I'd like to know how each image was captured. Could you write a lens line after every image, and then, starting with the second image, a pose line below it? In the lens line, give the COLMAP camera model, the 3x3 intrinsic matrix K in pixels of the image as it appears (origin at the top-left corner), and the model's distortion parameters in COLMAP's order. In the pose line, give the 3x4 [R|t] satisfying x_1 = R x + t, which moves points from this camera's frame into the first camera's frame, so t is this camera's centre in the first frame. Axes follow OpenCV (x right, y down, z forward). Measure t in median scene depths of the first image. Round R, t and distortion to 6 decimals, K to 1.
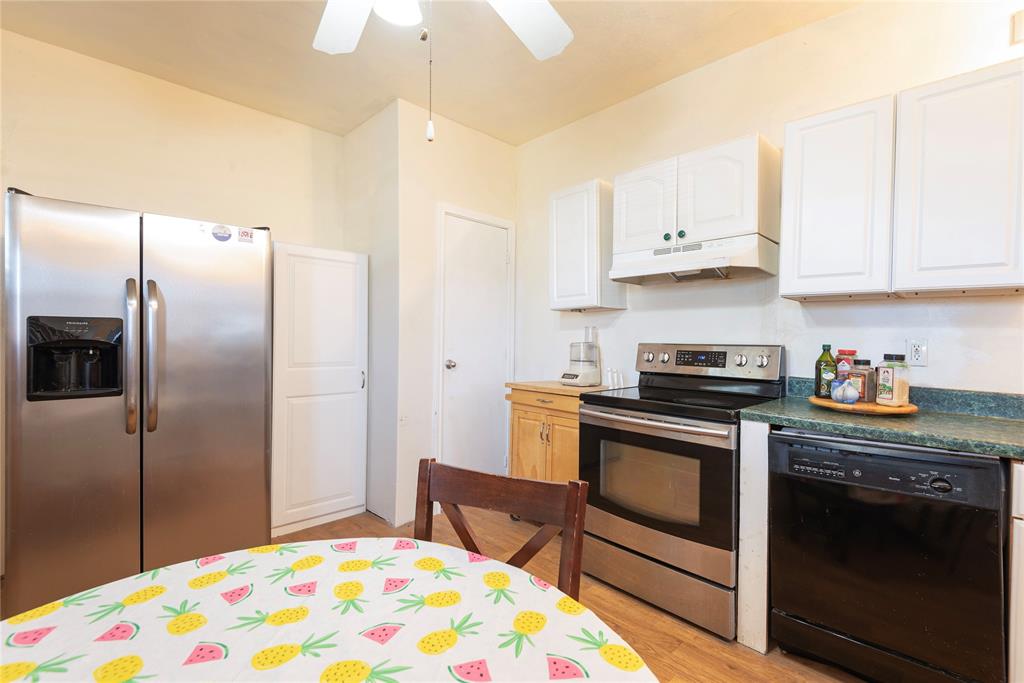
lens RADIAL K [[460.0, 0, 512.0], [0, 460.0, 341.5], [0, 0, 1]] dist [0.000628, -0.000486]
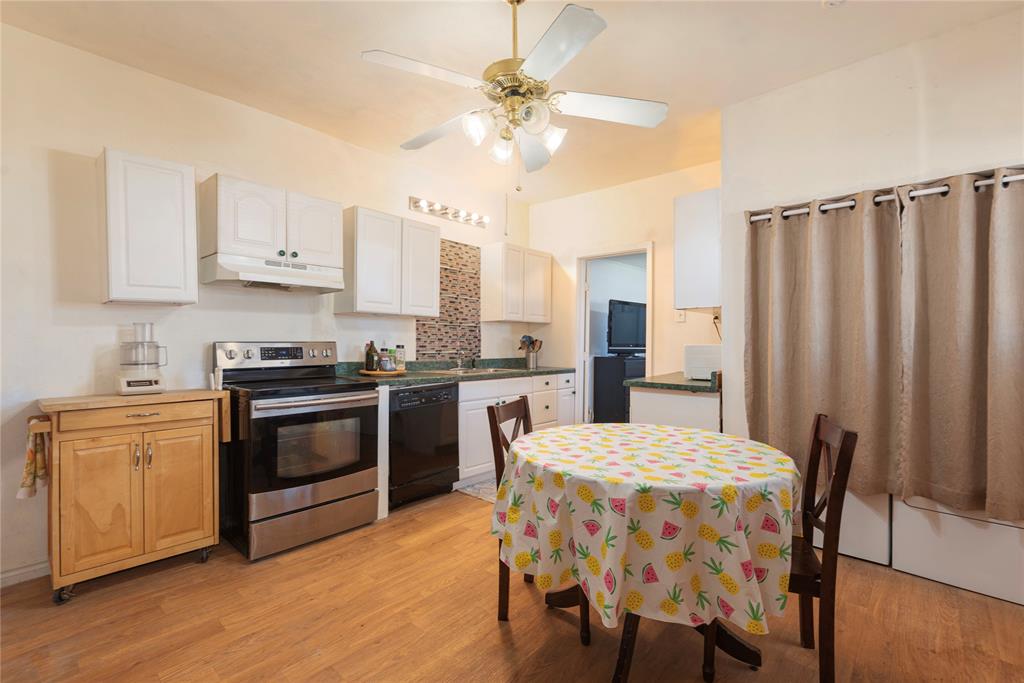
lens RADIAL K [[460.0, 0, 512.0], [0, 460.0, 341.5], [0, 0, 1]] dist [0.000628, -0.000486]
pose [[-0.087799, -0.009323, 0.996095, -1.126277], [0.006645, 0.999928, 0.009945, -0.003831], [-0.996116, 0.007493, -0.087731, 0.616762]]
